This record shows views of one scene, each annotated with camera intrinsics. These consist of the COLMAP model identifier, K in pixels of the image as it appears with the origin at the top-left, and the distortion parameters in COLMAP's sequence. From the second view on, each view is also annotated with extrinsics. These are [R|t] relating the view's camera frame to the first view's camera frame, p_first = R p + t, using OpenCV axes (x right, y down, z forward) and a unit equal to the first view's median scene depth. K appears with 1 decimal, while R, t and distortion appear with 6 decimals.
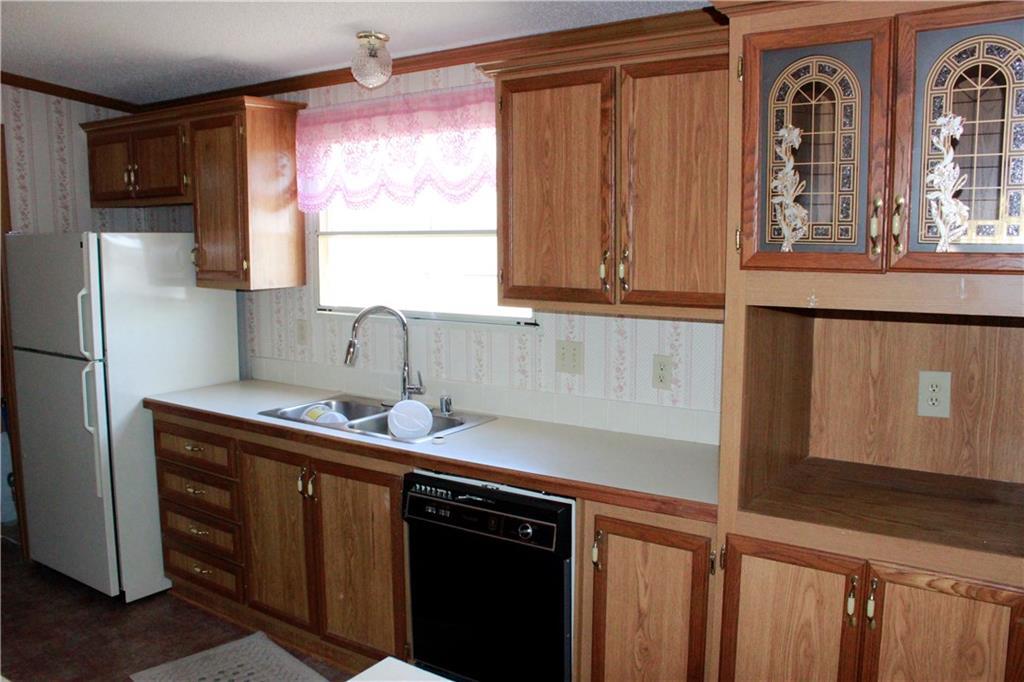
lens RADIAL K [[868.4, 0, 512.0], [0, 868.4, 341.0], [0, 0, 1]] dist [-0.187392, 0.193882]
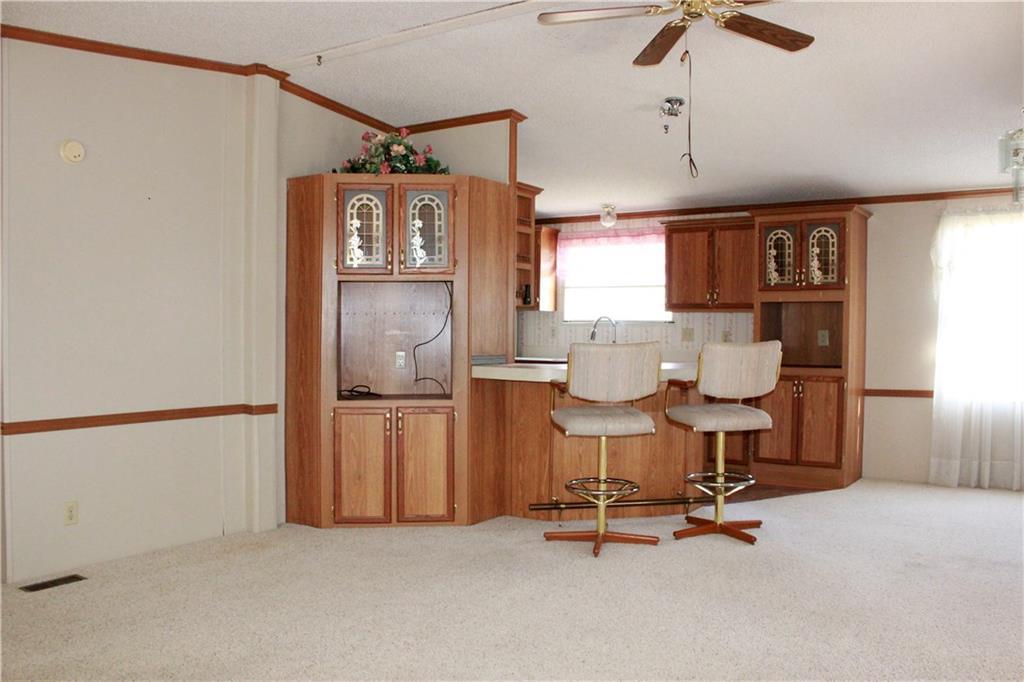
lens RADIAL K [[868.4, 0, 512.0], [0, 868.4, 341.0], [0, 0, 1]] dist [-0.187392, 0.193882]
pose [[0.999622, 0.011778, 0.024832, -0.685370], [-0.009065, 0.994253, -0.106673, 0.417983], [-0.025946, 0.106407, 0.993984, -2.005517]]
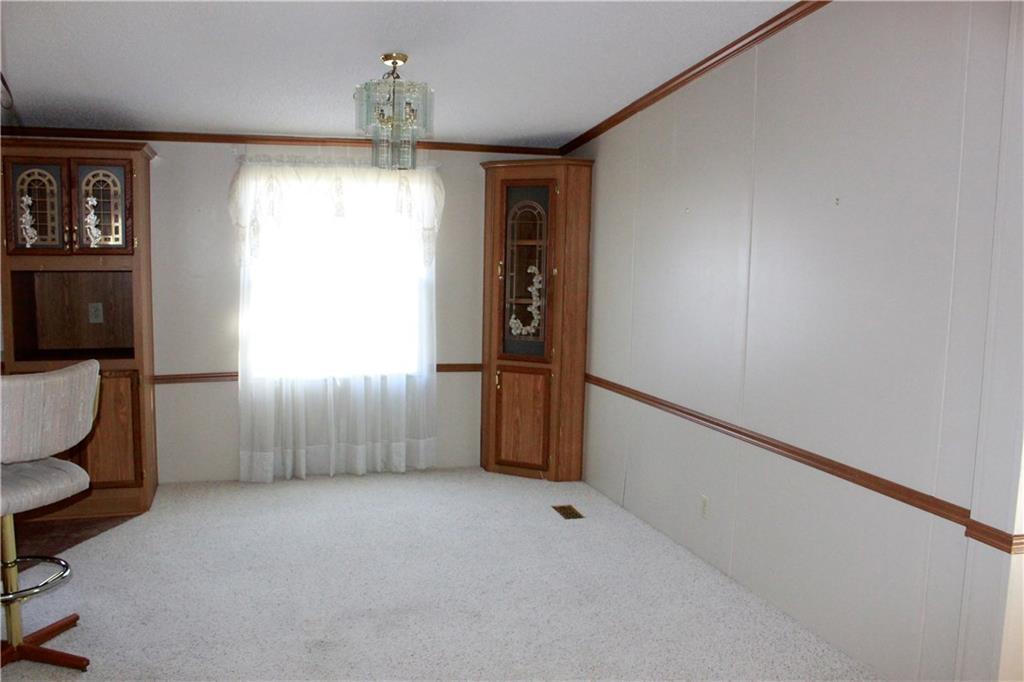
lens RADIAL K [[876.1, 0, 511.1], [0, 876.1, 359.7], [0, 0, 1]] dist [-0.059328, 0.000656]
pose [[0.613365, -0.080230, 0.785714, -0.669060], [0.077269, 0.996150, 0.041398, 0.186479], [-0.786011, 0.035319, 0.617203, -1.352465]]
